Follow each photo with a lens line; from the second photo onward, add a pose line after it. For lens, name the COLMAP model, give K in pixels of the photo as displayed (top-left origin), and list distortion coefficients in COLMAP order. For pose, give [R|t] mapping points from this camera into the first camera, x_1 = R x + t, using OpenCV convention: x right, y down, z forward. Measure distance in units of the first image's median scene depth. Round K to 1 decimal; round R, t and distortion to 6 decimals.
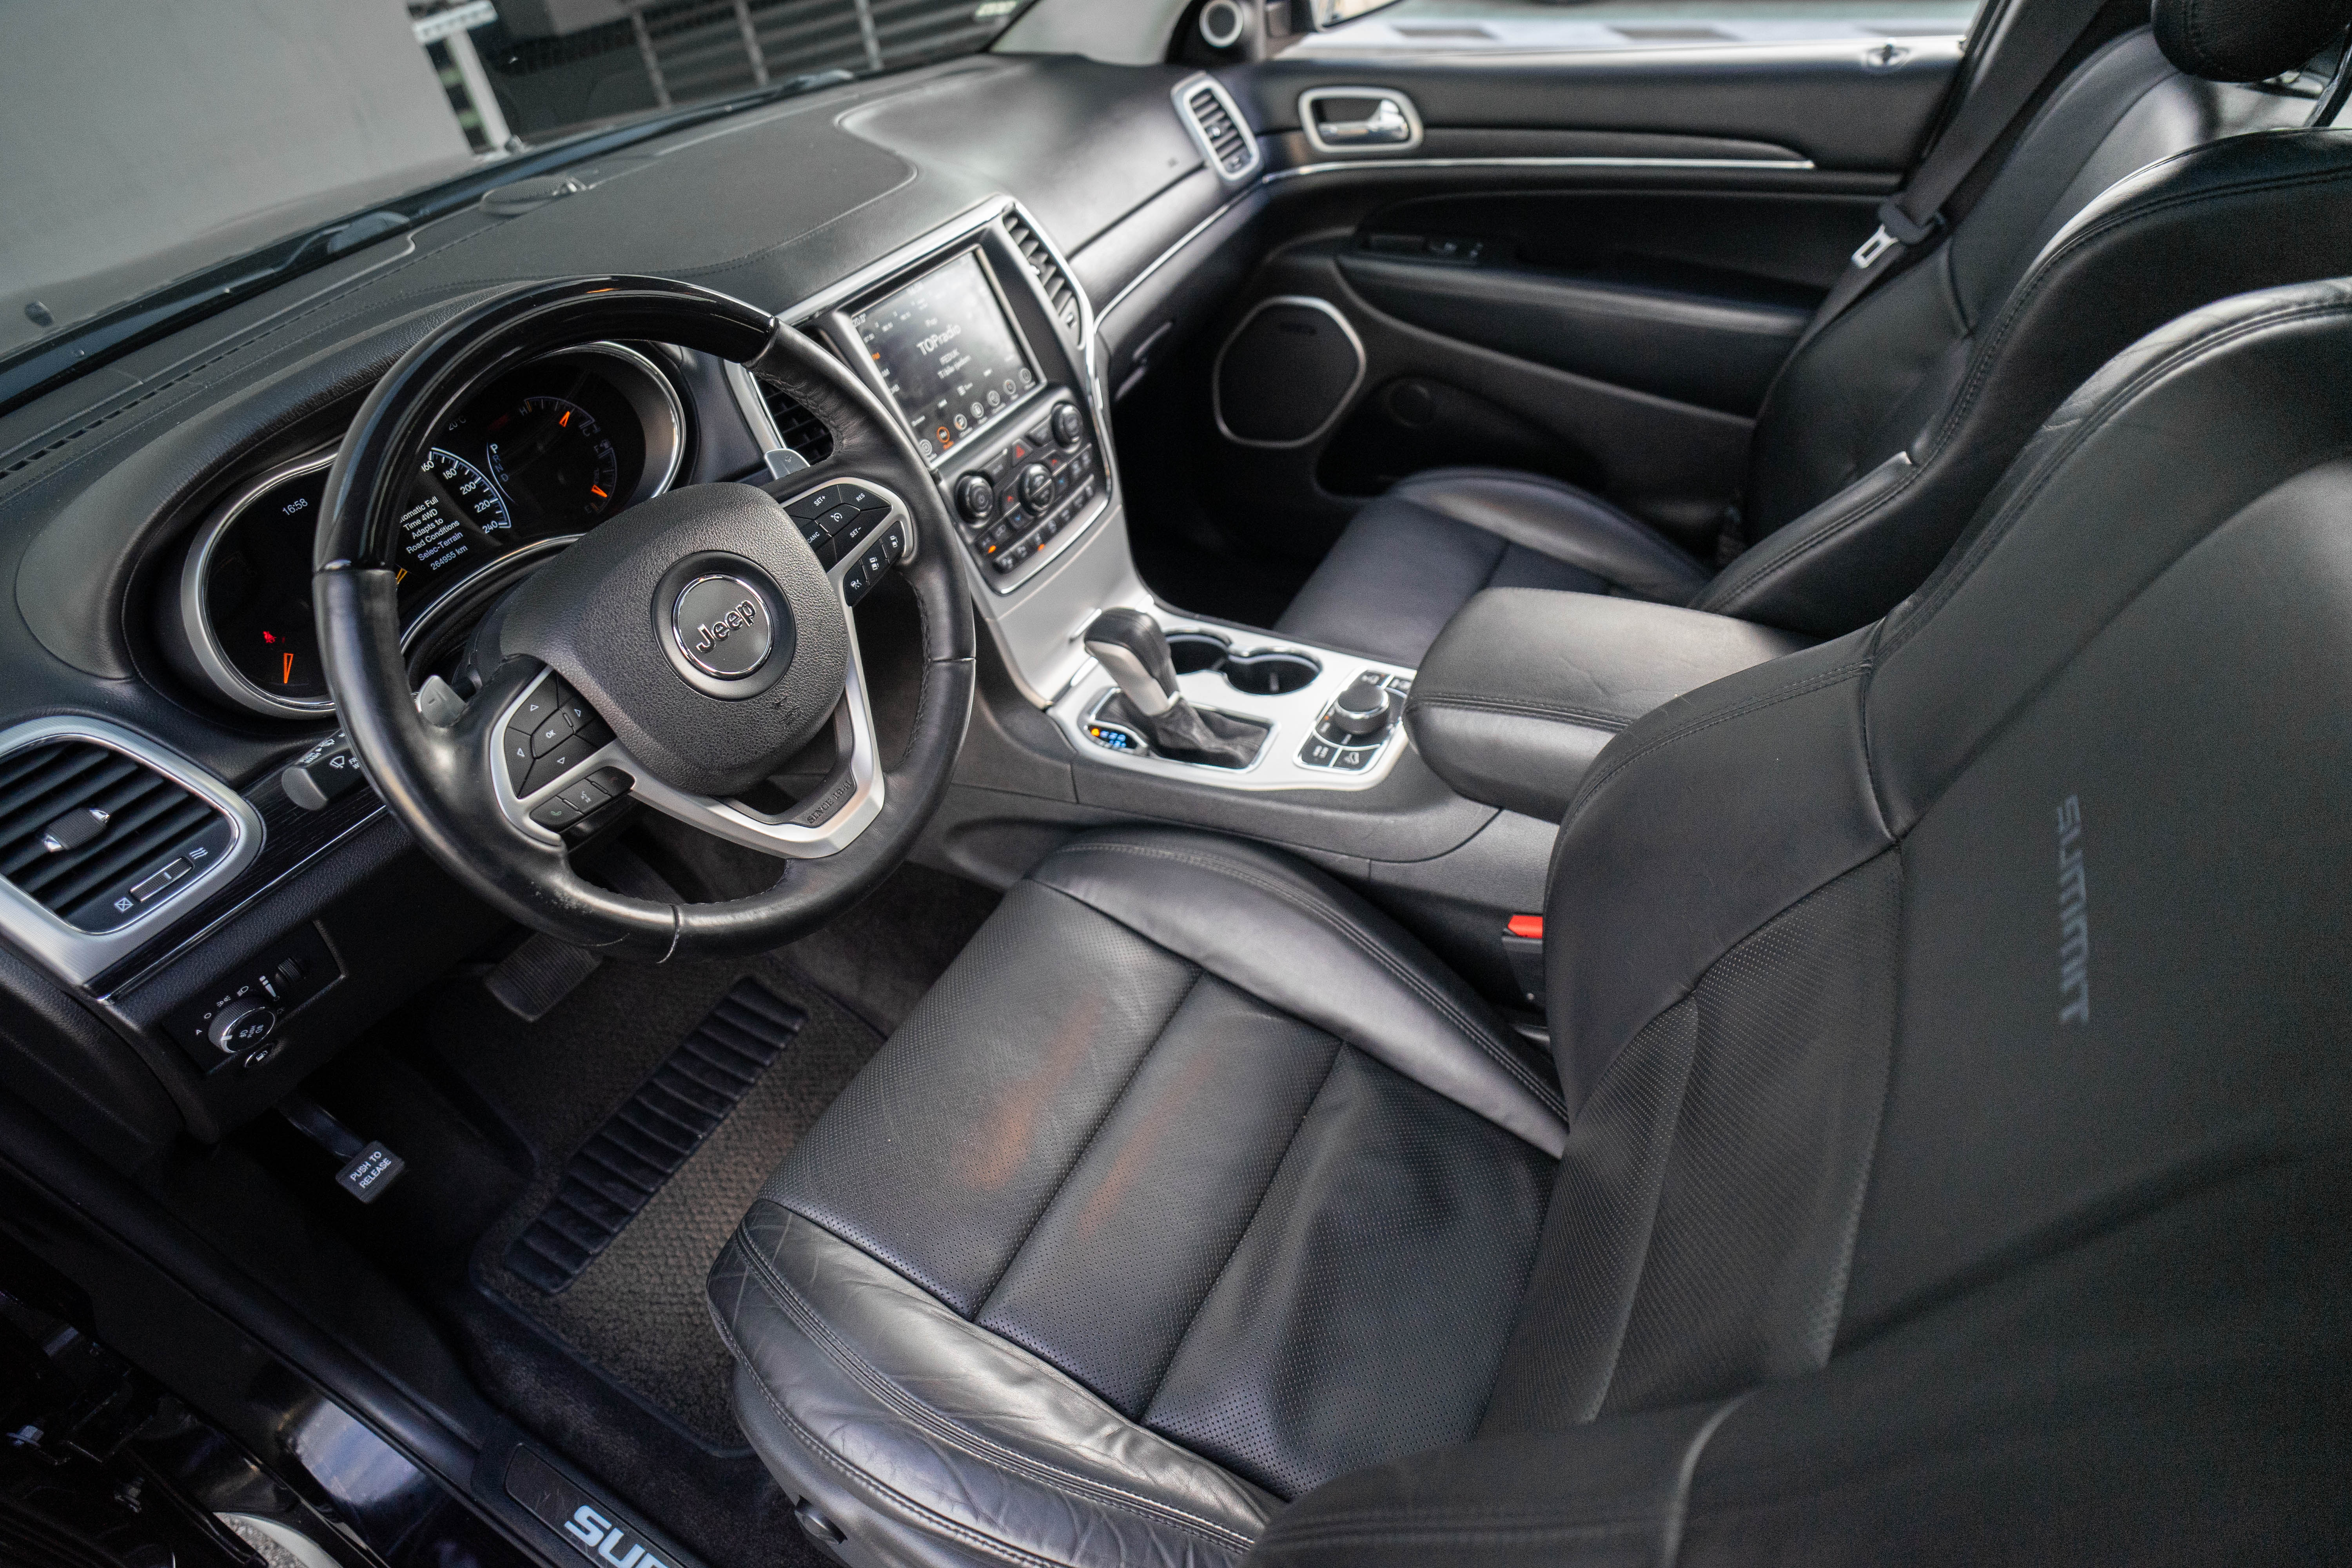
lens RADIAL K [[1234.1, 0, 1196.6], [0, 1234.1, 770.0], [0, 0, 1]] dist [-0.039020, 0.003662]
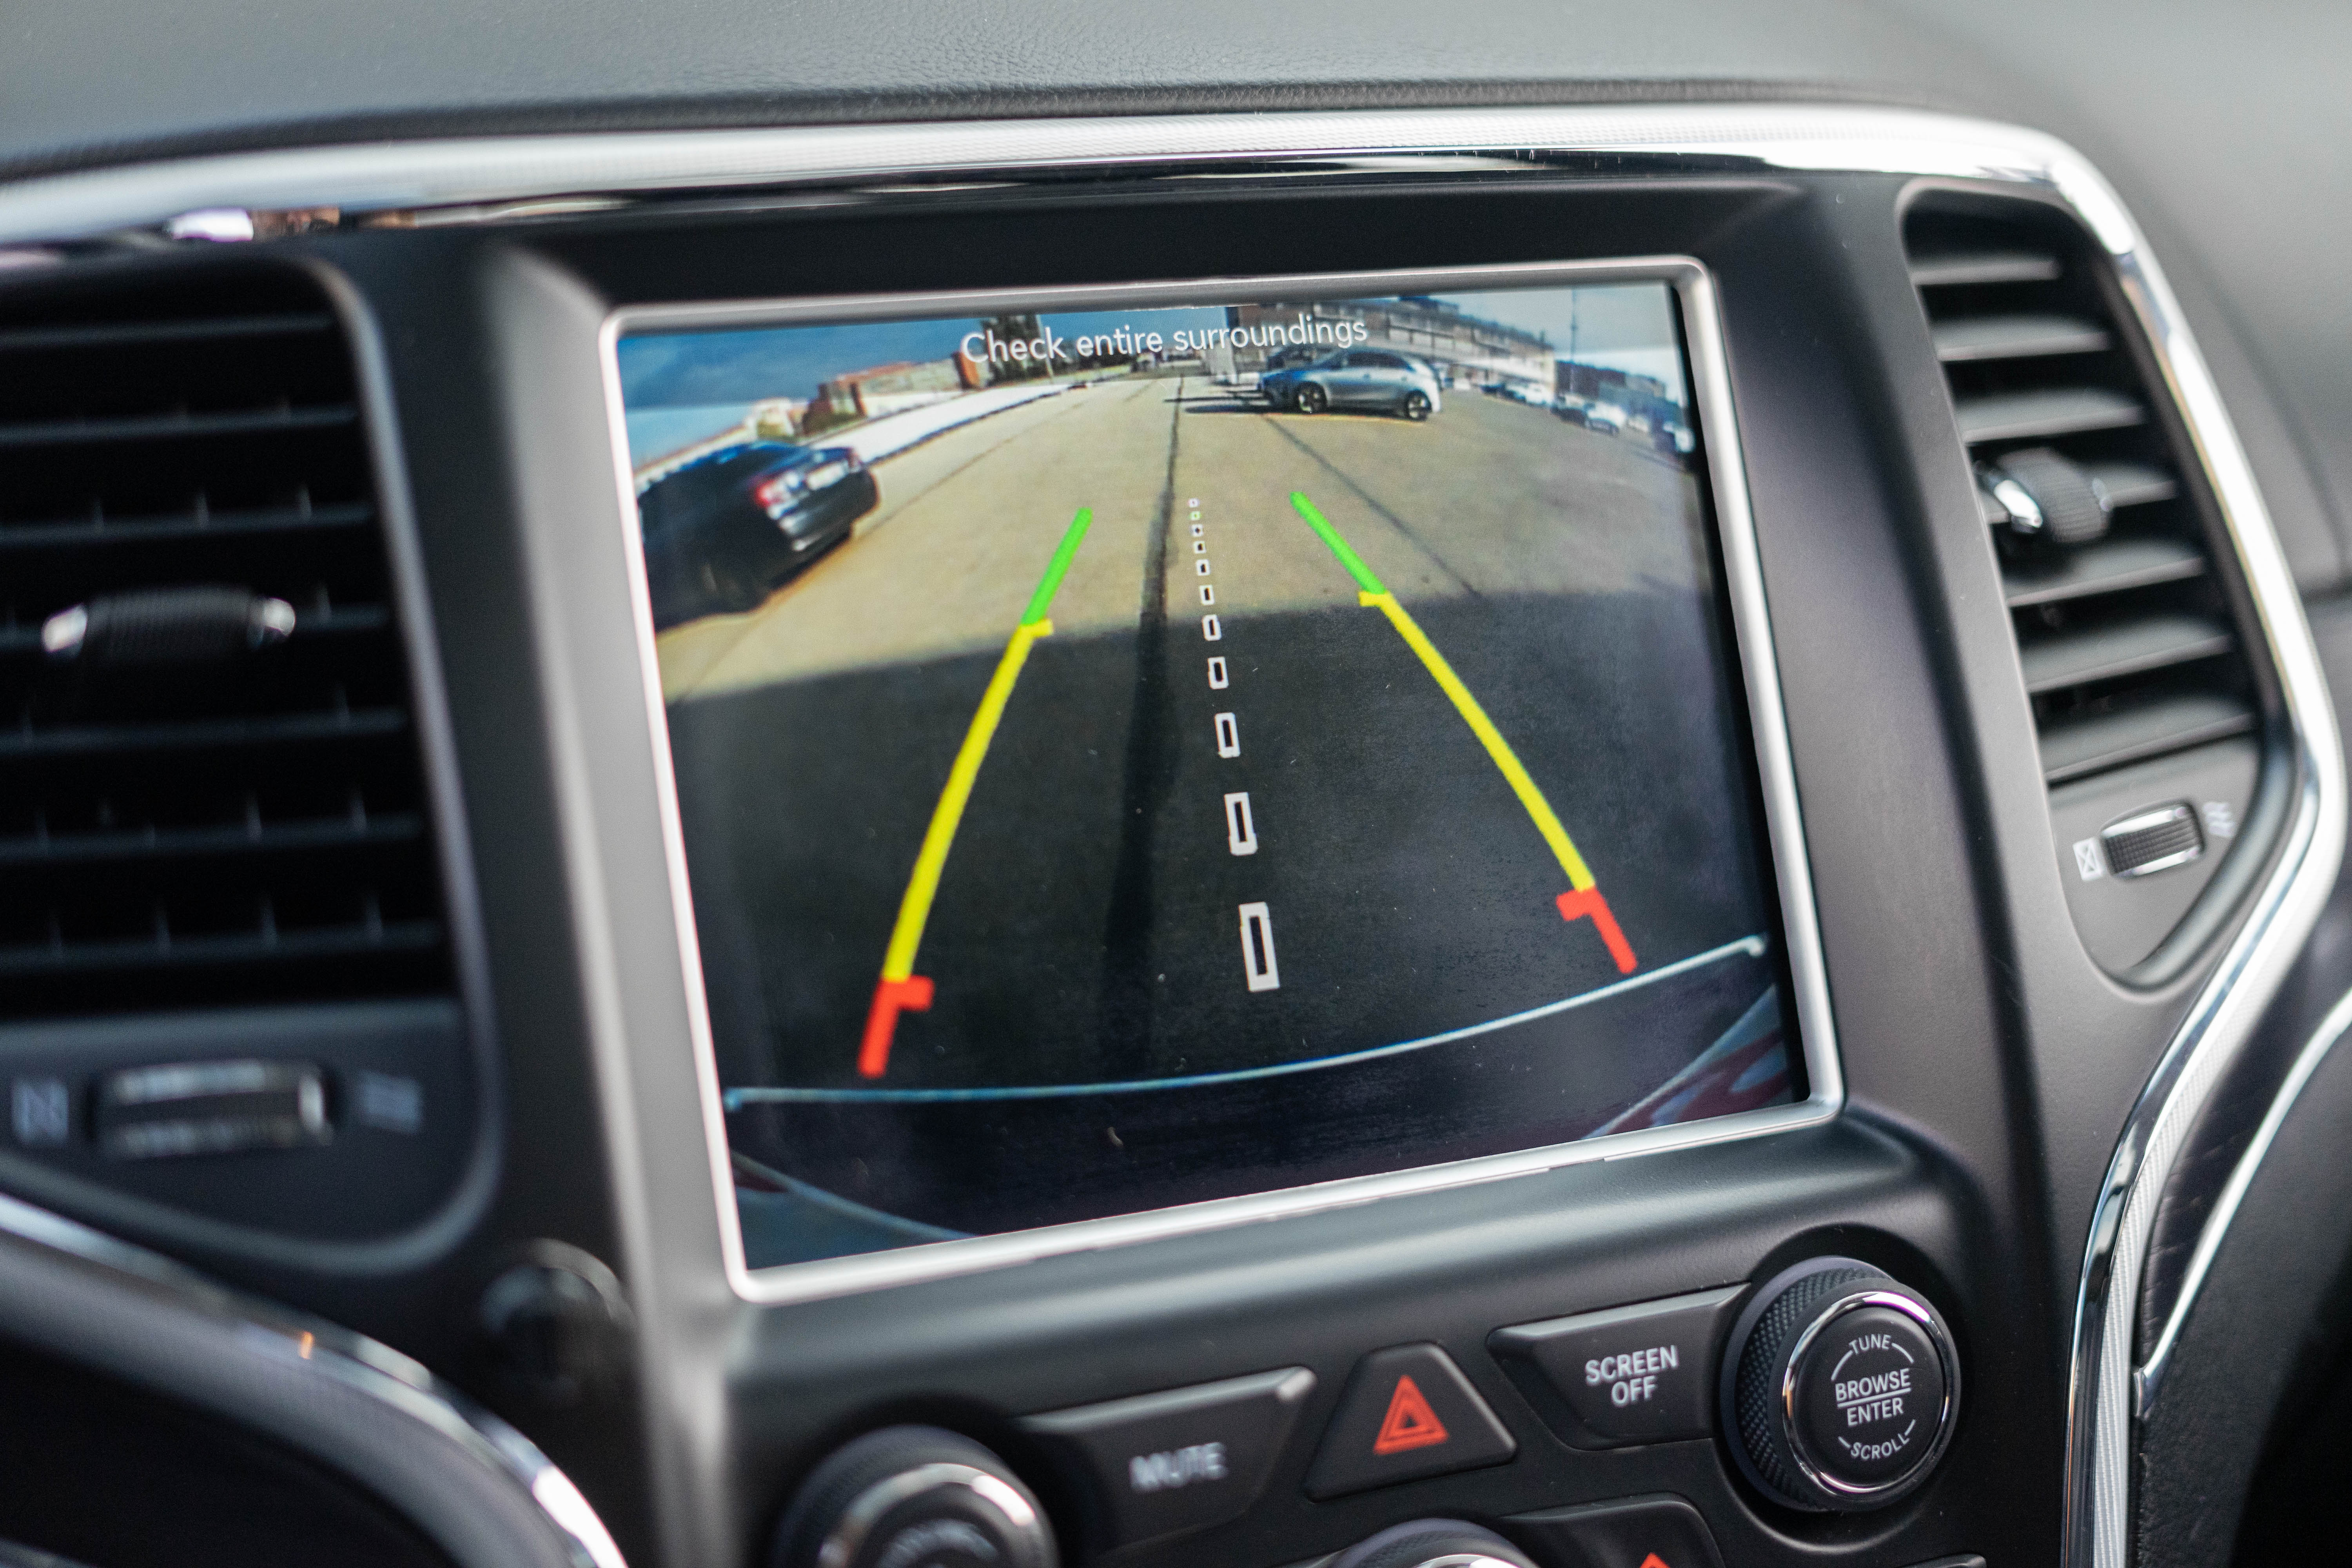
lens RADIAL K [[3707.8, 0, 1167.1], [0, 3707.8, 770.6], [0, 0, 1]] dist [-0.061919, 0.000000]
pose [[0.803497, 0.249014, -0.540726, 0.065845], [-0.450831, 0.847712, -0.279530, -0.191164], [0.388773, 0.468377, 0.793397, 0.602032]]
